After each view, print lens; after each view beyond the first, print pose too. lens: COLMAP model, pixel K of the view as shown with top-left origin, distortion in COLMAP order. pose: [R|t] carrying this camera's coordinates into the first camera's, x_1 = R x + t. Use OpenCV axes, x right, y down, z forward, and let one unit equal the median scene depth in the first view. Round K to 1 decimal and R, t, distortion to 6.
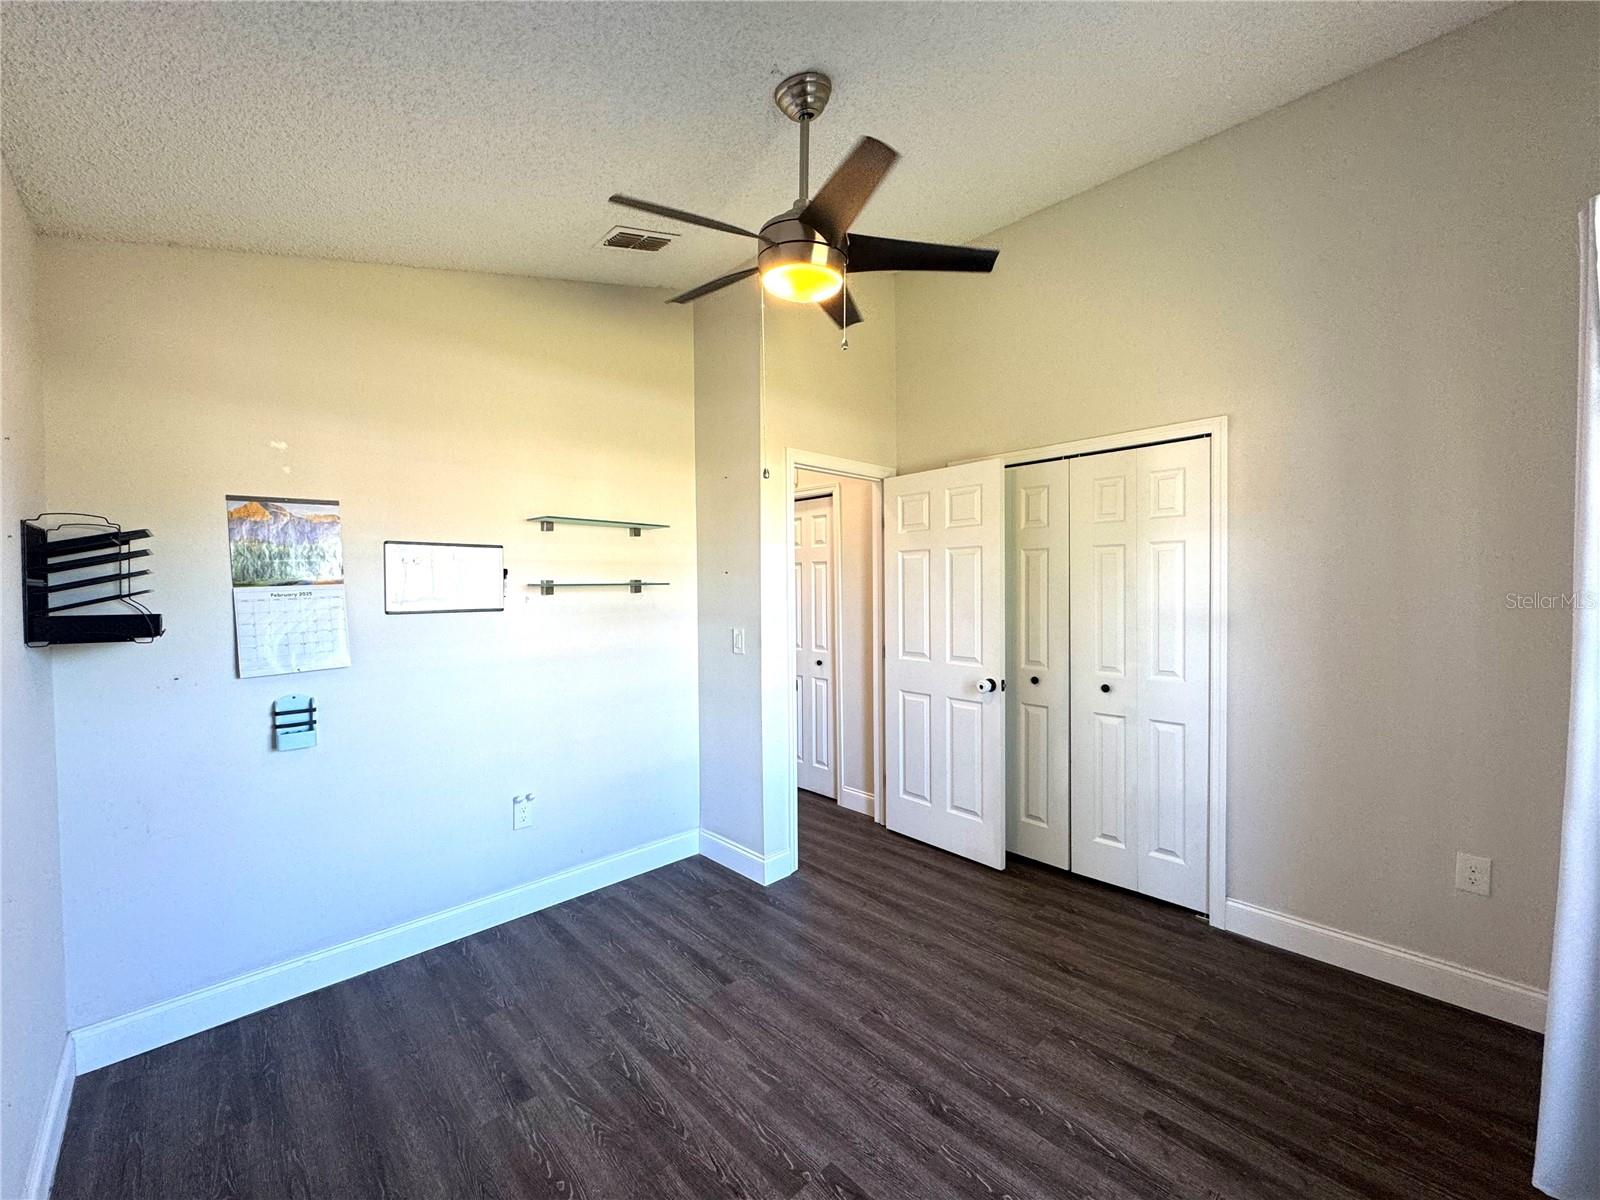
lens RADIAL K [[637.1, 0, 796.9], [0, 637.1, 597.8], [0, 0, 1]] dist [-0.005203, 0.000680]
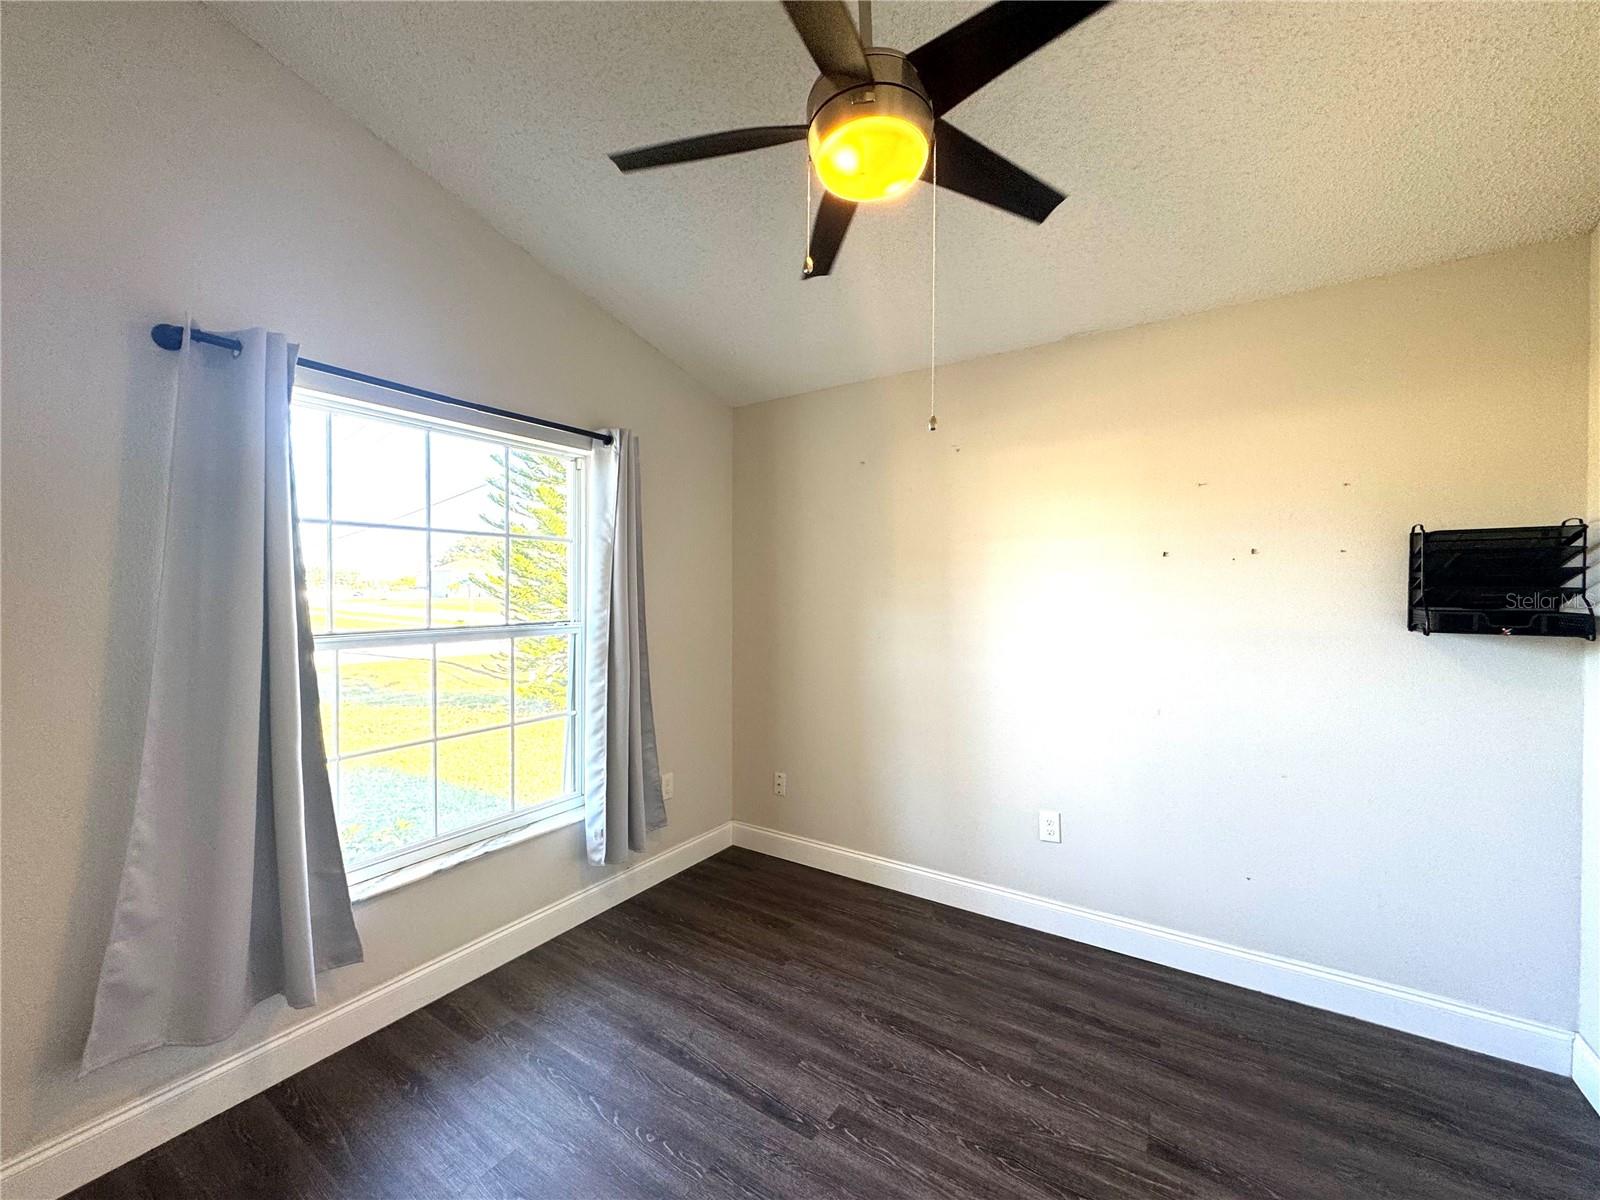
lens RADIAL K [[637.1, 0, 797.7], [0, 637.1, 597.6], [0, 0, 1]] dist [-0.005203, 0.000680]
pose [[-0.976809, 0.013051, -0.213713, 0.281064], [0.006446, 0.999481, 0.031570, -0.034716], [0.214014, 0.029461, -0.976386, 1.941347]]
